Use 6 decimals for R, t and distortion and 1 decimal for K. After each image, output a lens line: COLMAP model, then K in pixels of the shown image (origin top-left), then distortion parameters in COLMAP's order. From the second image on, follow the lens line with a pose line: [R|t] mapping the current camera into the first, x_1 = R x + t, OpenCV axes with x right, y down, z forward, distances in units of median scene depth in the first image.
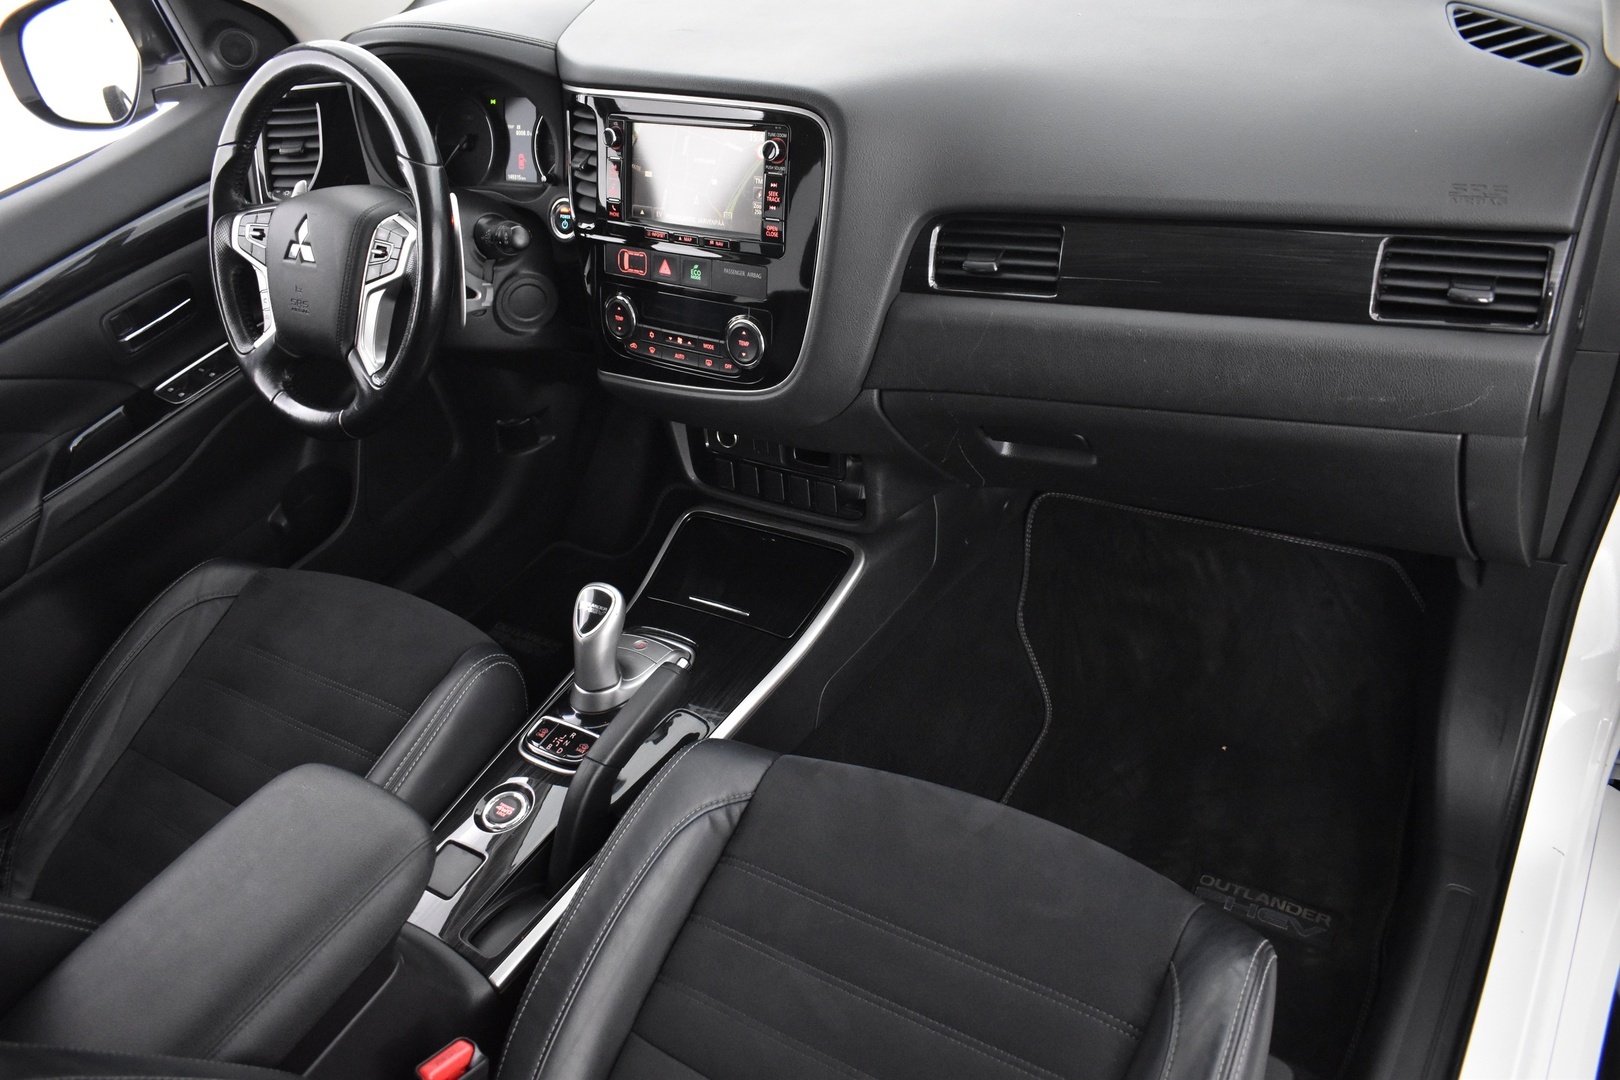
lens RADIAL K [[1254.4, 0, 823.3], [0, 1254.4, 538.3], [0, 0, 1]] dist [-0.097190, 0.014465]
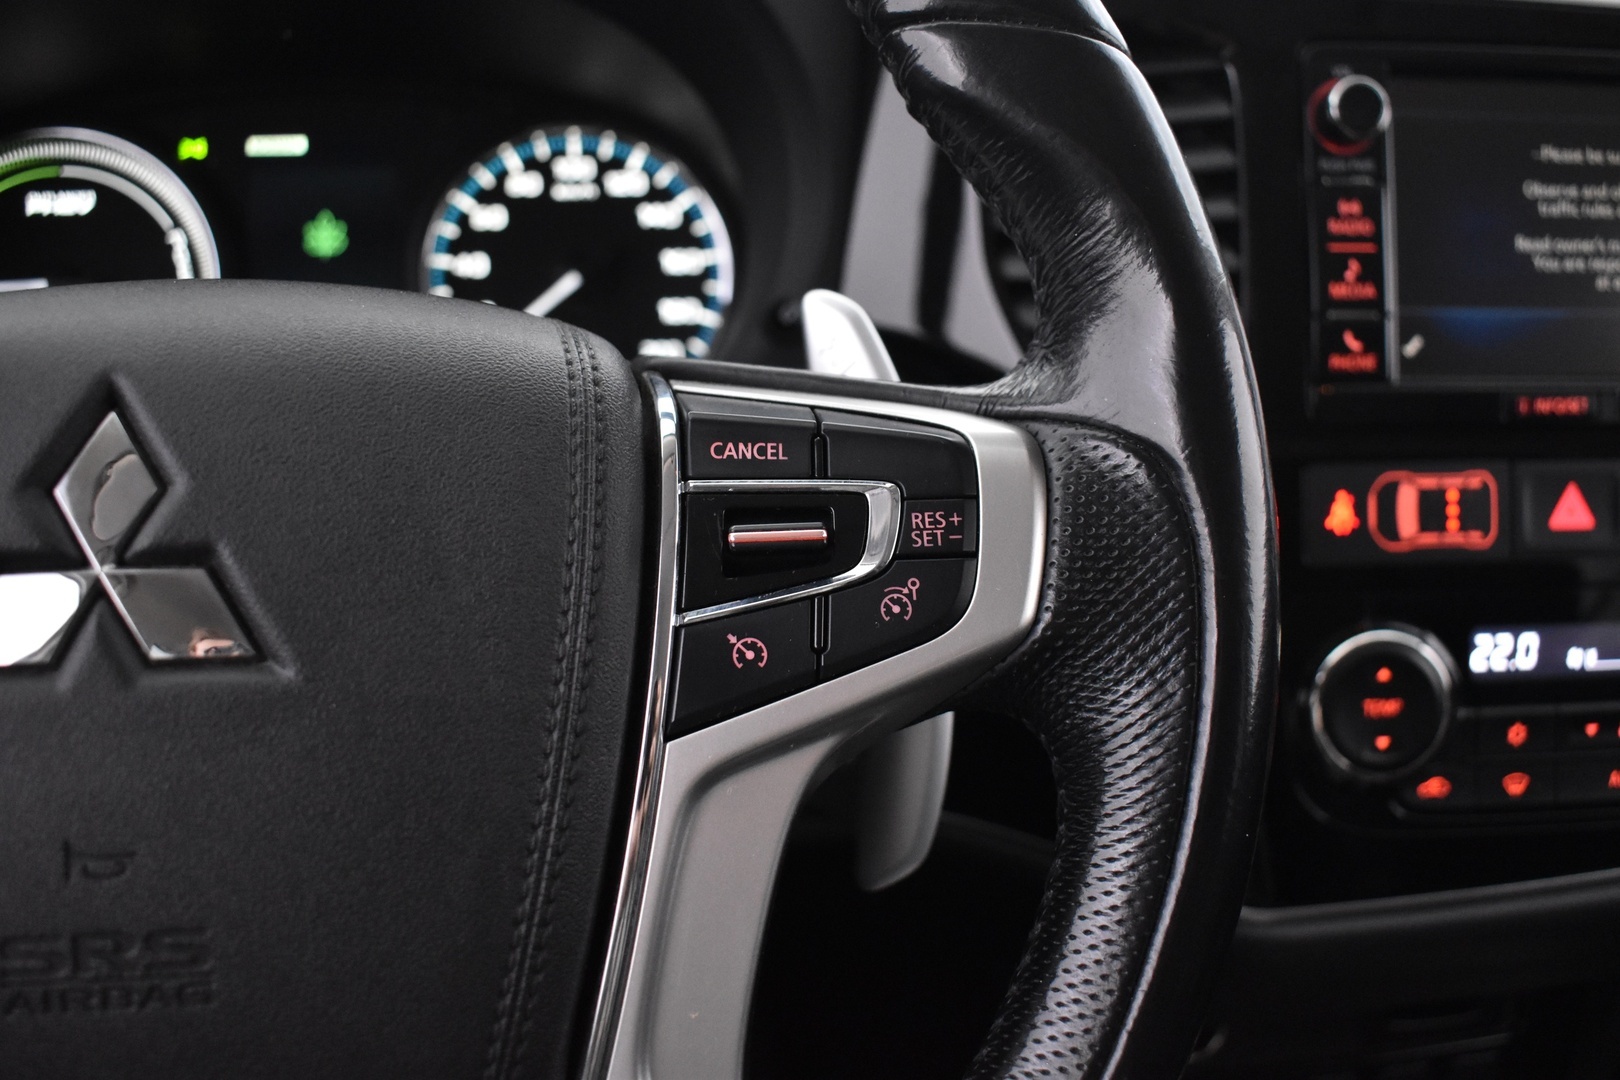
lens RADIAL K [[1508.1, 0, 817.8], [0, 1508.1, 530.5], [0, 0, 1]] dist [-0.090239, 0.000000]
pose [[0.710635, -0.070735, 0.699996, -0.514971], [0.291950, 0.934877, -0.201917, -0.188694], [-0.640127, 0.347853, 0.685008, 0.852829]]
